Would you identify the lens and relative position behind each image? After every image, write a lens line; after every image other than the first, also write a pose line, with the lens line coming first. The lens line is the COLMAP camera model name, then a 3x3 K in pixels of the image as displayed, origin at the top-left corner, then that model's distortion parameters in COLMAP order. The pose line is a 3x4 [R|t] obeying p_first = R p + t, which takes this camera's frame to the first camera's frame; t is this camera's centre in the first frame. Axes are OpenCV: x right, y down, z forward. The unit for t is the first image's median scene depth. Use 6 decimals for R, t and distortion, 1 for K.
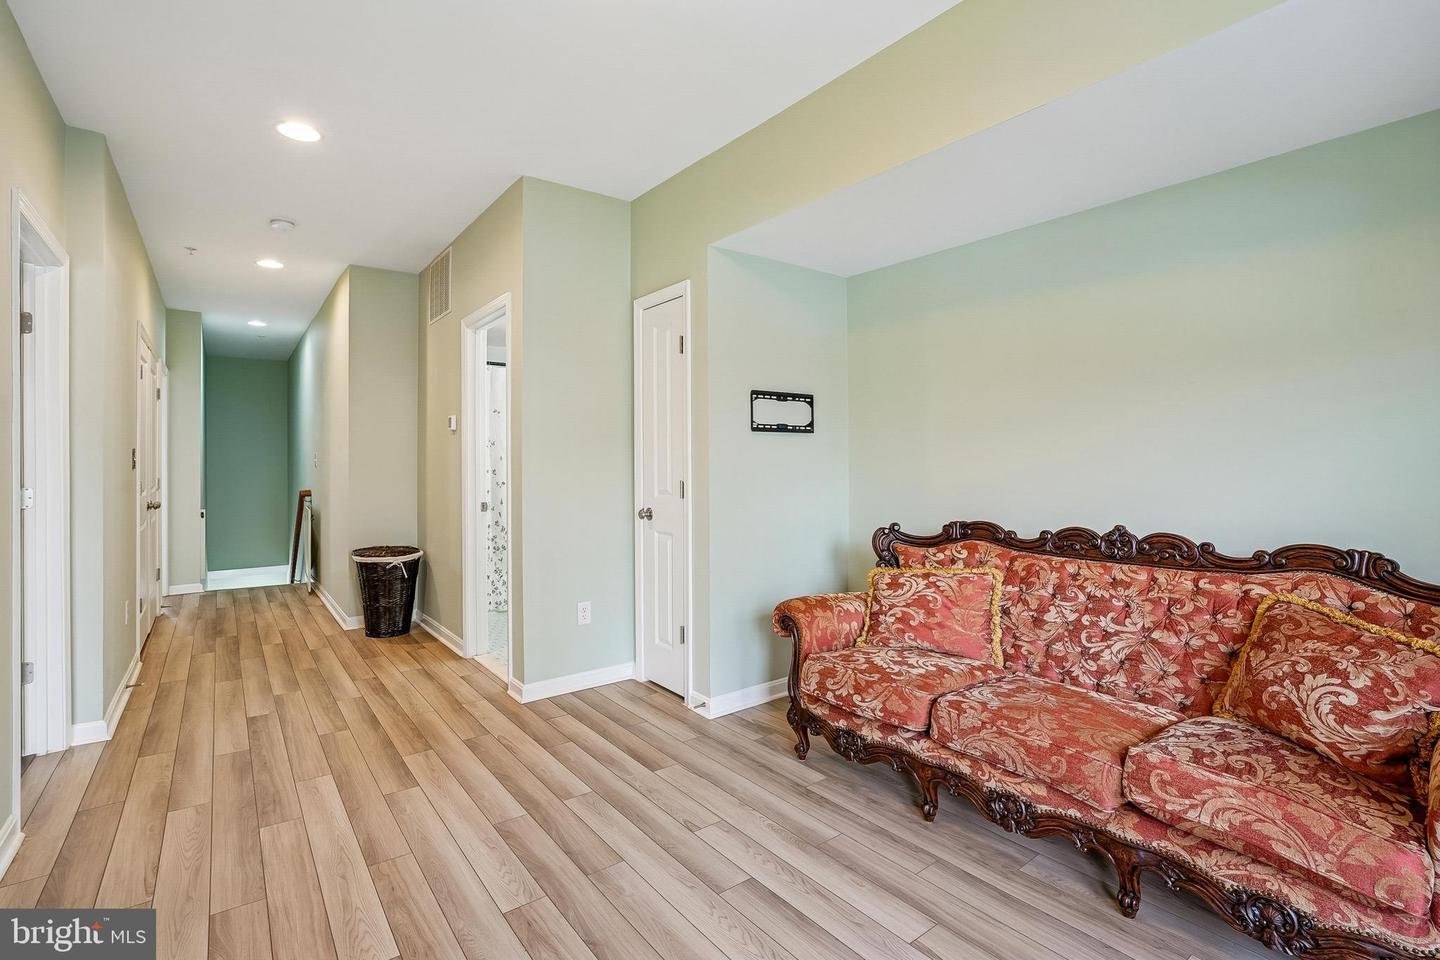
lens RADIAL K [[667.8, 0, 756.6], [0, 667.8, 464.5], [0, 0, 1]] dist [-0.008731, 0.000030]
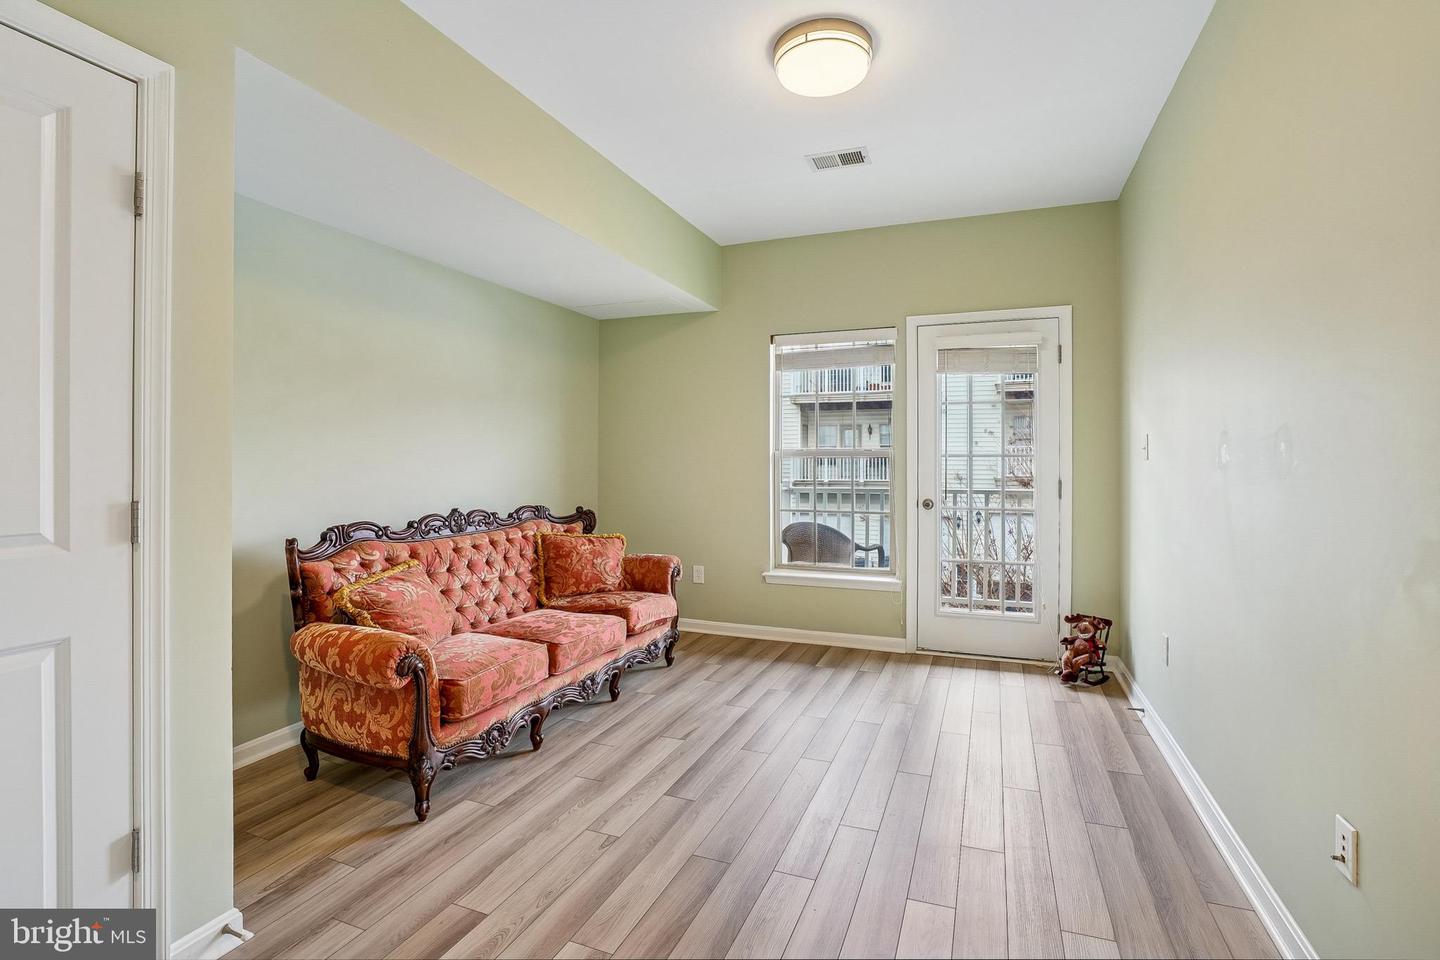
lens RADIAL K [[667.8, 0, 722.7], [0, 667.8, 471.6], [0, 0, 1]] dist [-0.008731, 0.000030]
pose [[-0.484942, 0.011326, 0.874473, -0.983280], [0.003432, 0.999933, -0.011047, 0.045955], [-0.874539, -0.002356, -0.484949, 1.314801]]
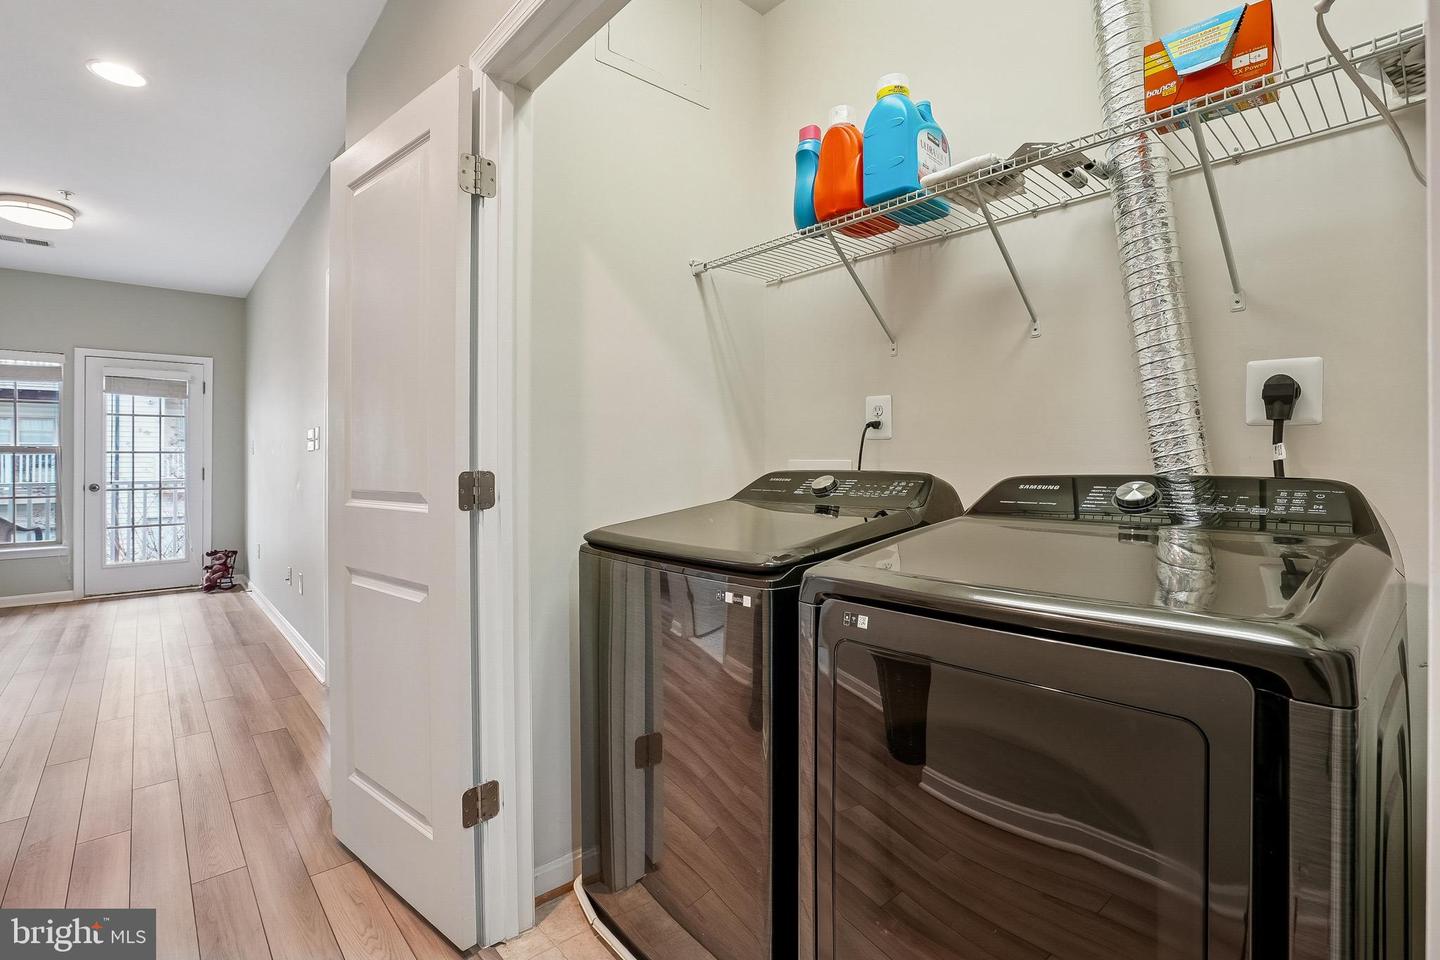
lens RADIAL K [[667.8, 0, 716.8], [0, 667.8, 468.5], [0, 0, 1]] dist [-0.008731, 0.000030]
pose [[-0.999271, 0.016608, -0.034382, -1.975701], [0.016910, 0.999821, -0.008515, 0.112698], [0.034234, -0.009090, -0.999372, 2.597247]]
